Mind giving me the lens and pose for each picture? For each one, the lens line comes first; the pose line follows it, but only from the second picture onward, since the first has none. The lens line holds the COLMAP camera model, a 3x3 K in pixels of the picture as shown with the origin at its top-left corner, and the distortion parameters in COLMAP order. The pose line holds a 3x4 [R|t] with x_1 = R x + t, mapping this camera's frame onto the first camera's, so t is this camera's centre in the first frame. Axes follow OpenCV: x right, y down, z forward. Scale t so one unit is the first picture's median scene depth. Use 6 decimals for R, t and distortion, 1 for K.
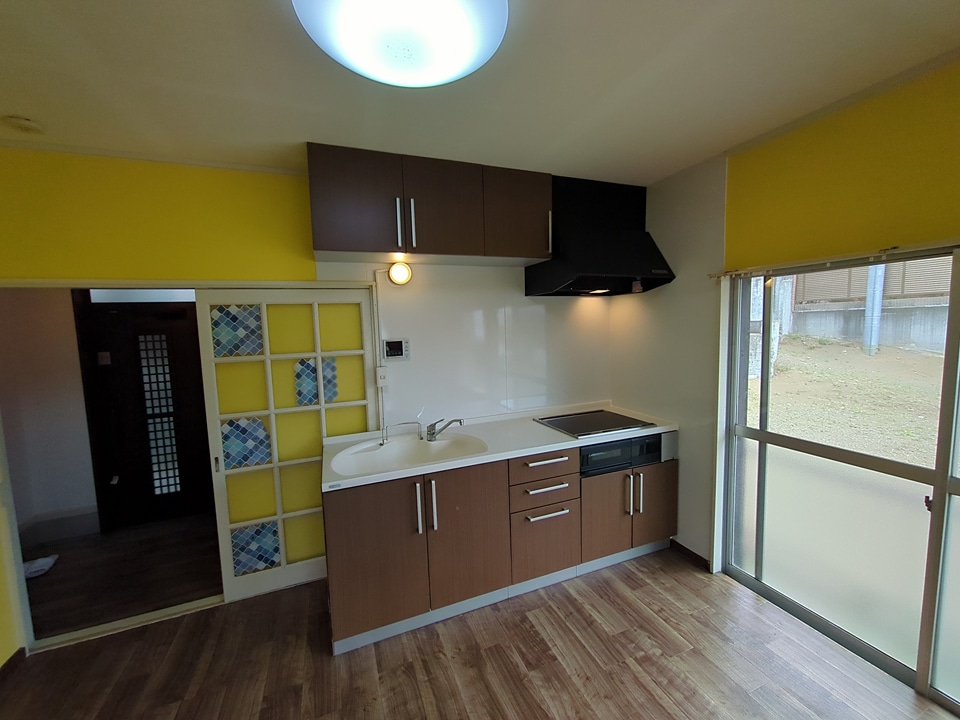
lens RADIAL K [[378.3, 0, 476.9], [0, 378.3, 359.7], [0, 0, 1]] dist [0.002646, 0.000588]
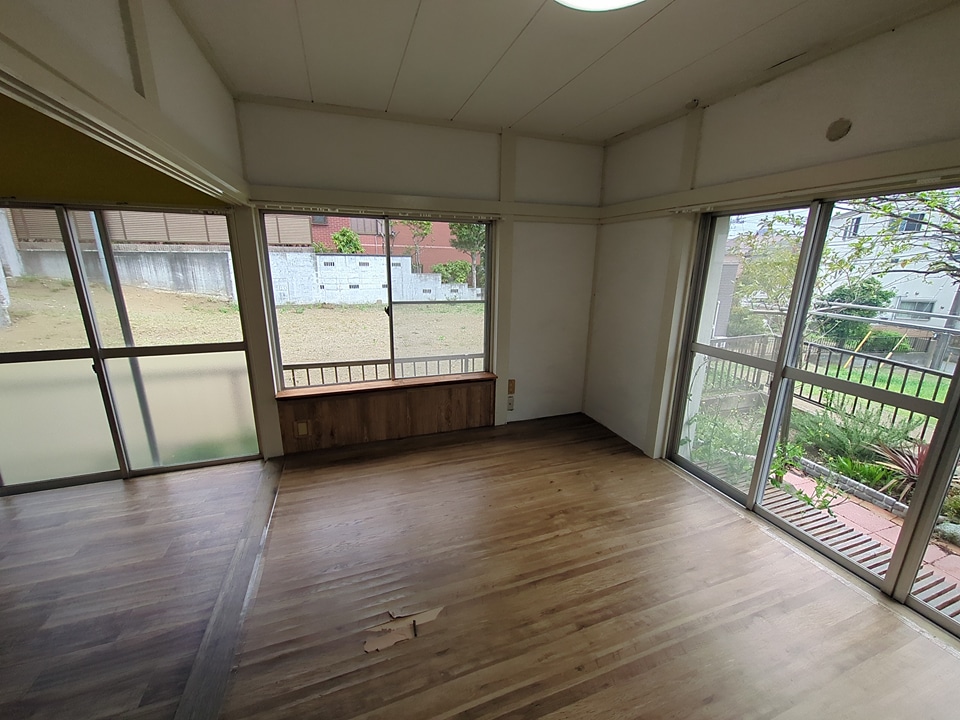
lens RADIAL K [[378.3, 0, 479.2], [0, 378.3, 357.6], [0, 0, 1]] dist [0.002646, 0.000588]
pose [[0.033393, -0.222082, 0.974456, -0.232620], [0.081566, 0.972353, 0.218808, 0.050468], [-0.996108, 0.072175, 0.050584, -0.452742]]
